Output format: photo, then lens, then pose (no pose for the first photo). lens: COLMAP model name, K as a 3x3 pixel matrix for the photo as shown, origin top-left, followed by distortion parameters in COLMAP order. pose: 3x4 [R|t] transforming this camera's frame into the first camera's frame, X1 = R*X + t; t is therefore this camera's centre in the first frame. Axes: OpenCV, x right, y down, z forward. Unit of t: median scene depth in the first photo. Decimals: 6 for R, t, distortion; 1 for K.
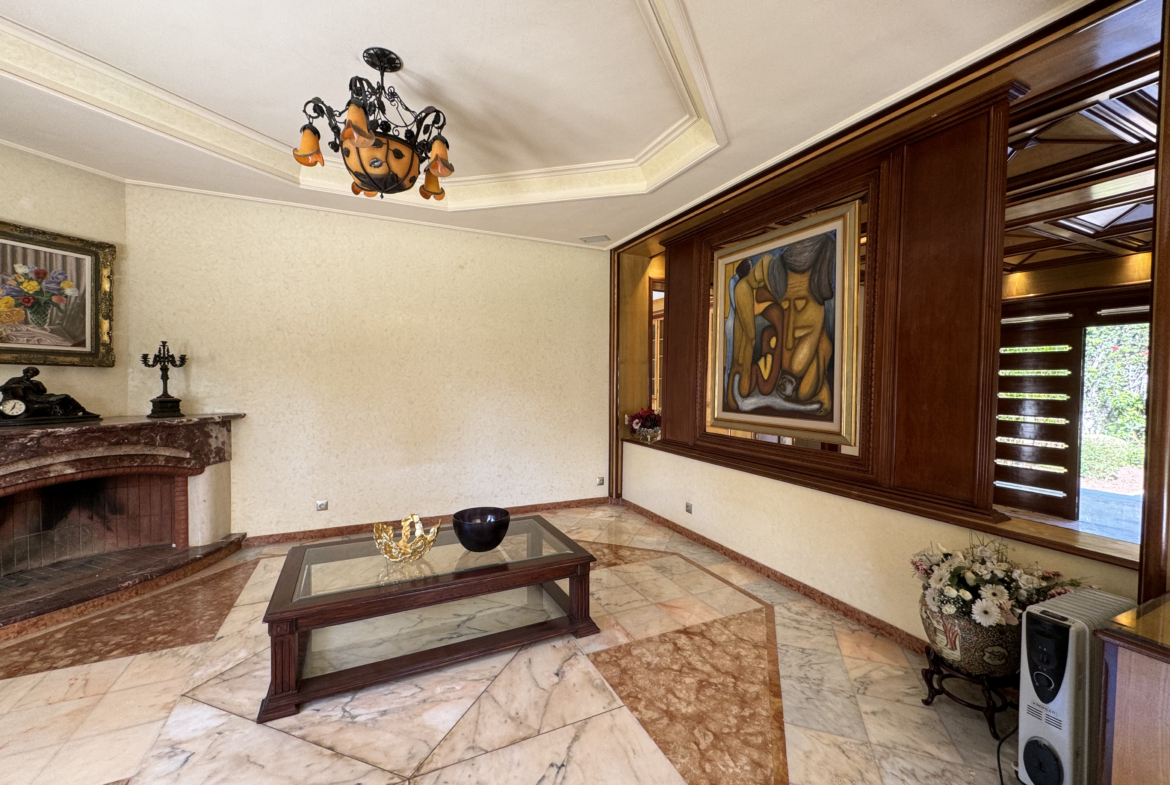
lens RADIAL K [[465.7, 0, 585.0], [0, 465.7, 392.5], [0, 0, 1]] dist [-0.000820, -0.000142]
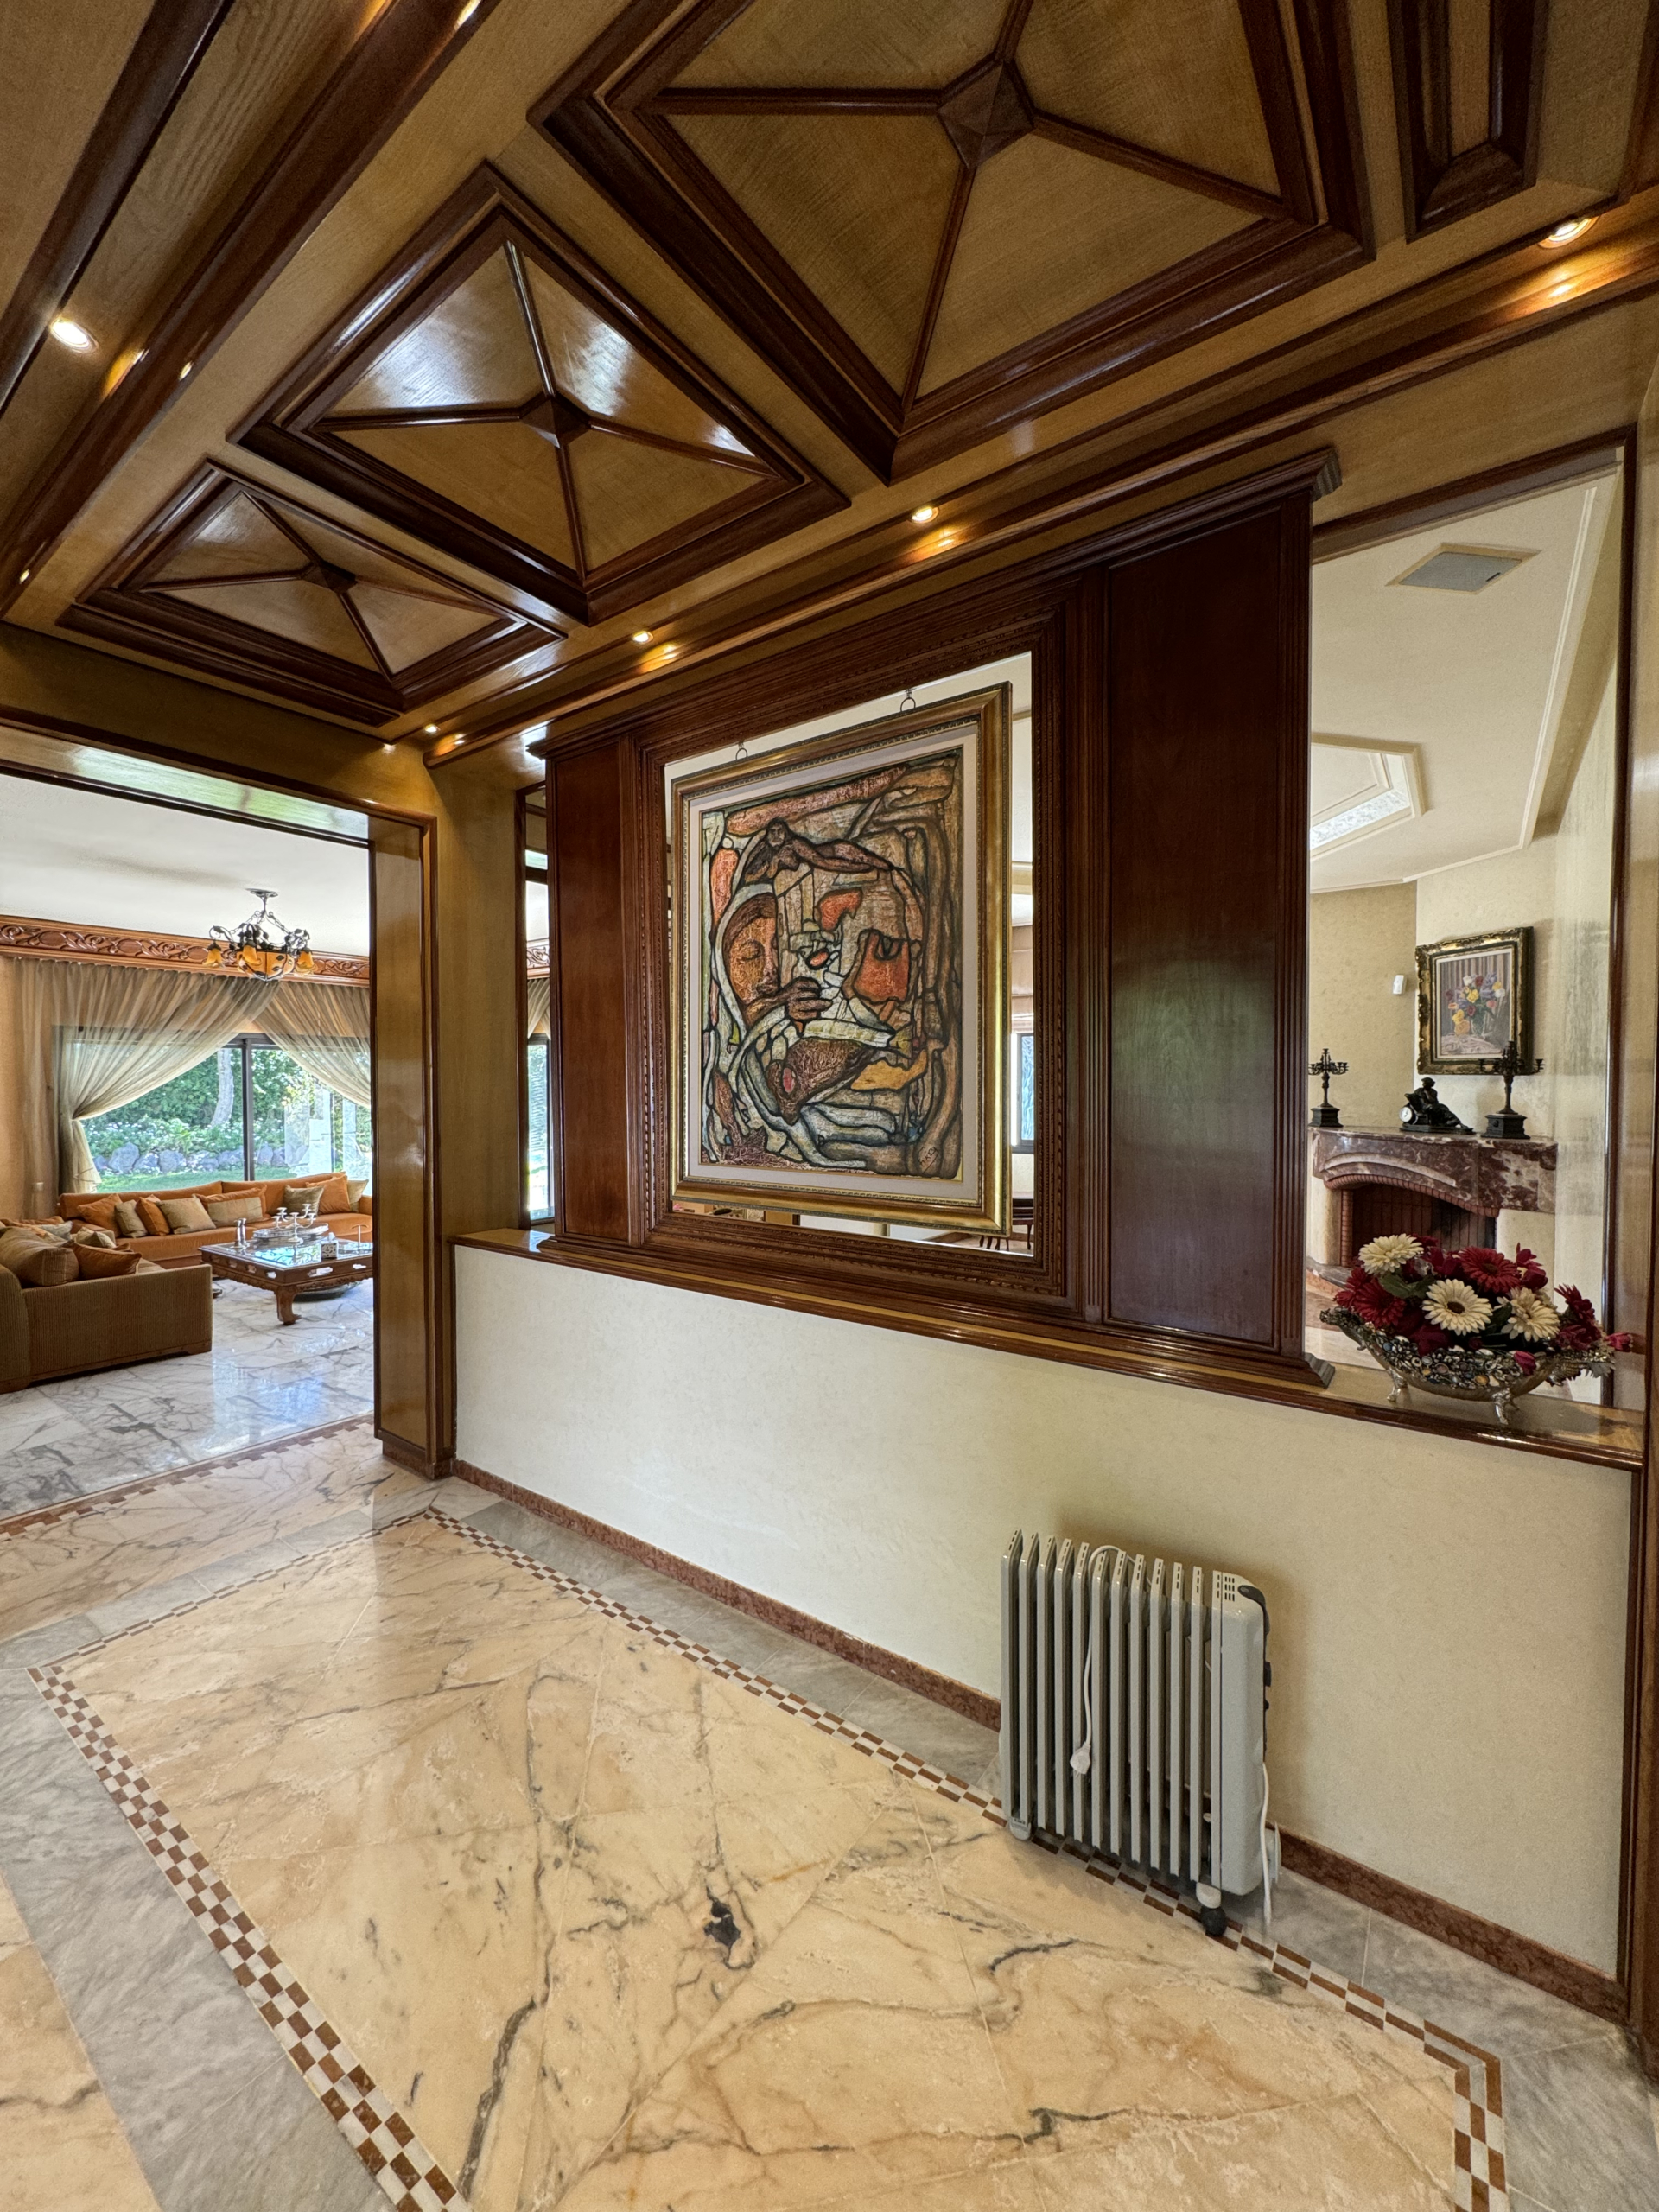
lens RADIAL K [[884.9, 0, 827.3], [0, 884.9, 1100.4], [0, 0, 1]] dist [0.002193, 0.000876]
pose [[-0.881168, -0.004252, -0.472784, 0.837123], [-0.025564, 0.998925, 0.038663, -0.040670], [0.472112, 0.046155, -0.880330, 1.868347]]
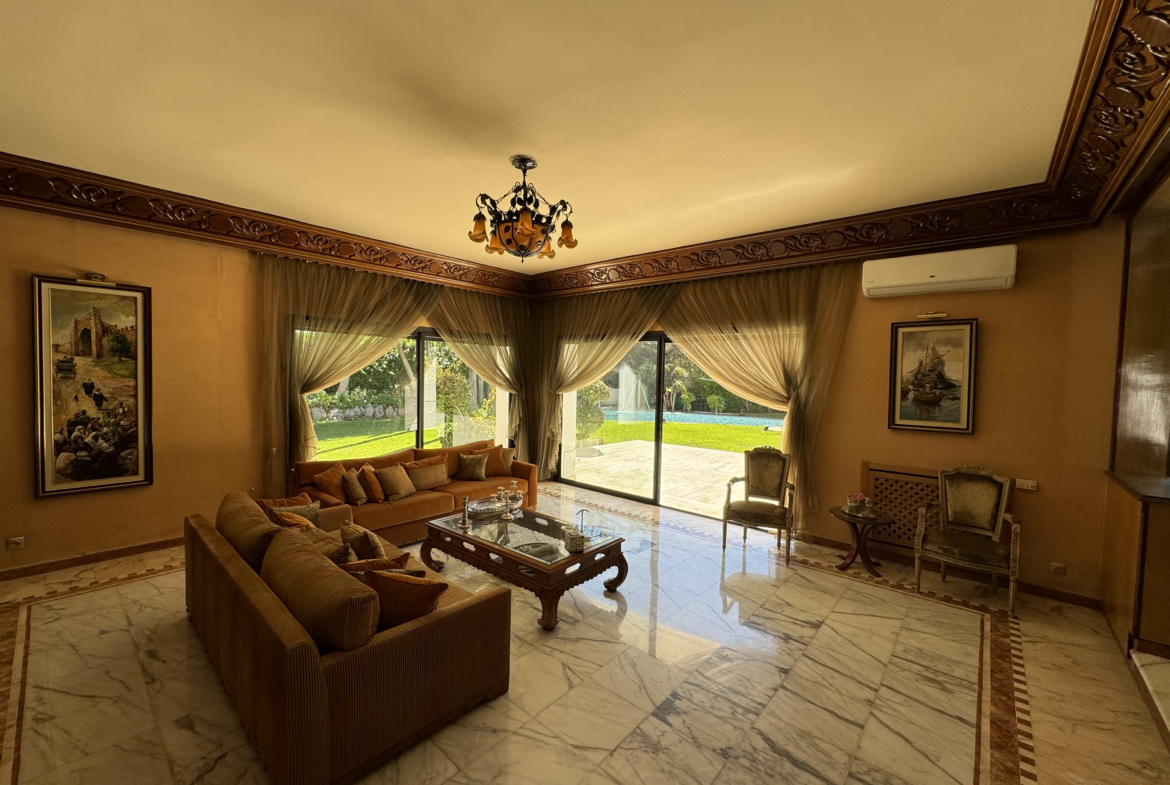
lens RADIAL K [[465.7, 0, 585.0], [0, 465.7, 392.5], [0, 0, 1]] dist [-0.000820, -0.000142]
pose [[-0.915025, -0.017232, -0.403028, 1.285072], [-0.045763, 0.997072, 0.061269, 0.017659], [0.400792, 0.074507, -0.913134, 0.462127]]
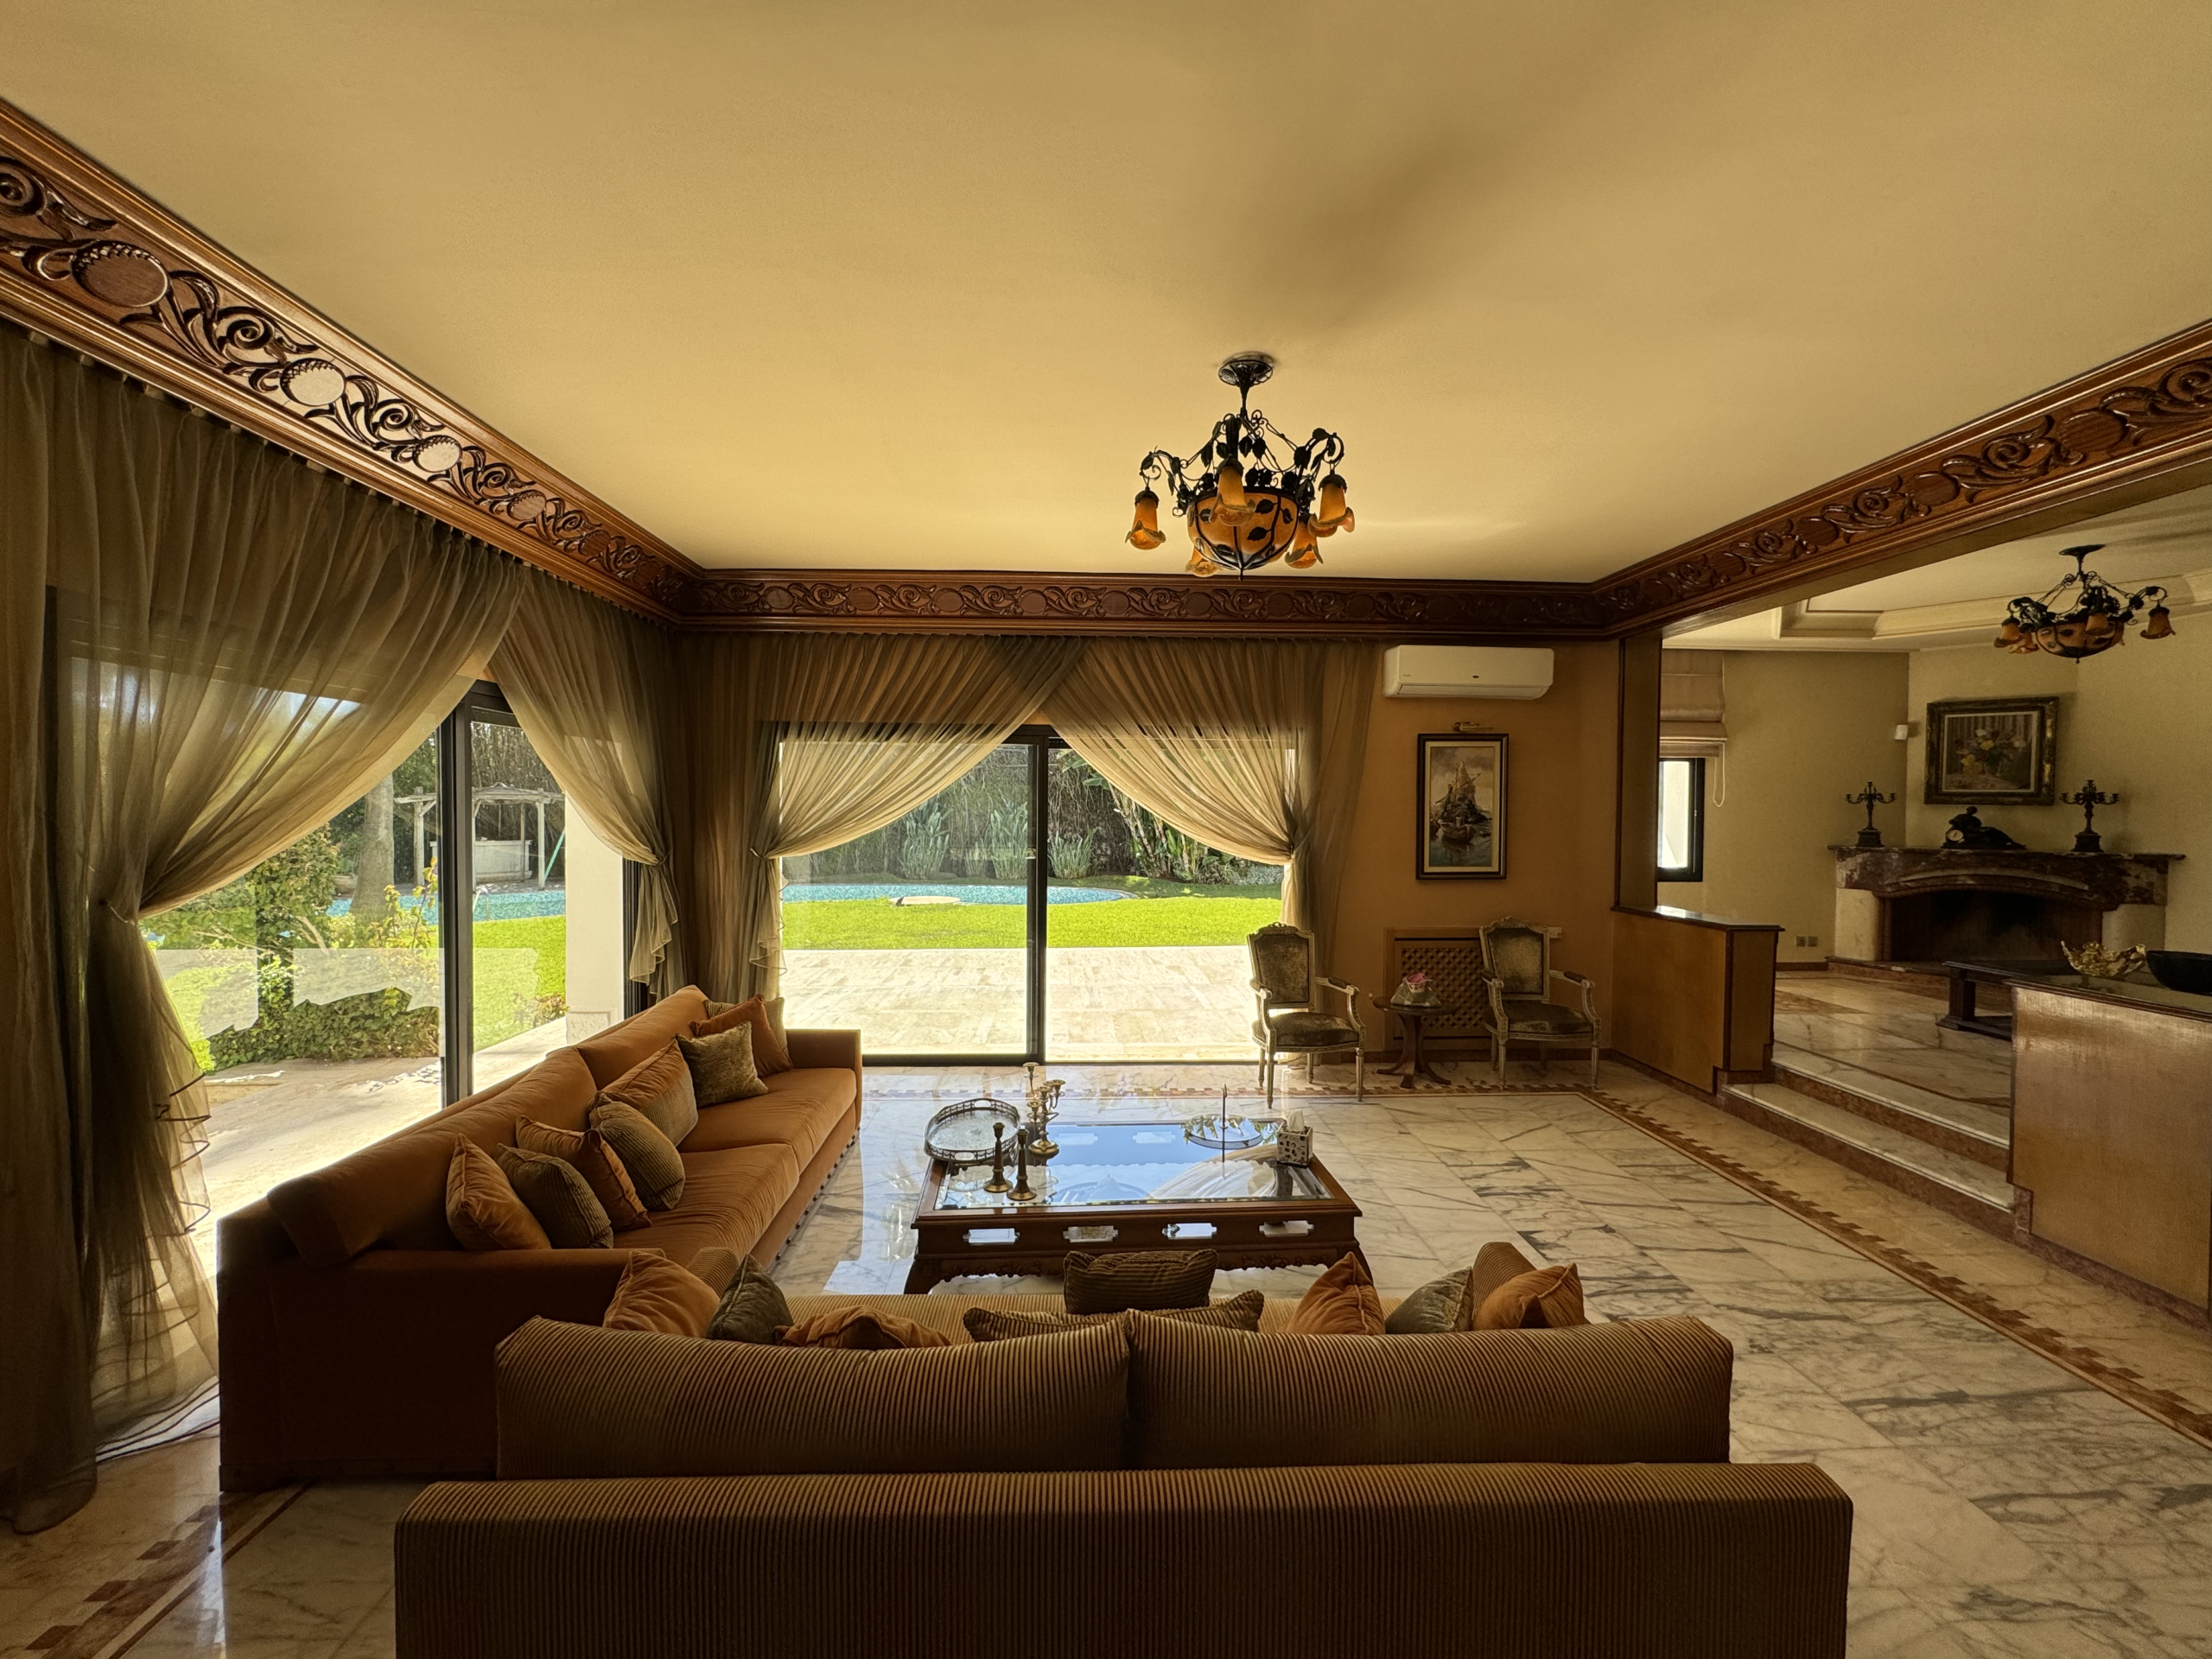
lens RADIAL K [[879.4, 0, 1105.5], [0, 879.4, 832.6], [0, 0, 1]] dist [-0.002212, -0.000165]
pose [[-0.384944, 0.009845, -0.922888, 1.881292], [-0.036607, 0.998993, 0.025926, 0.041554], [0.922214, 0.043765, -0.384196, -0.300838]]
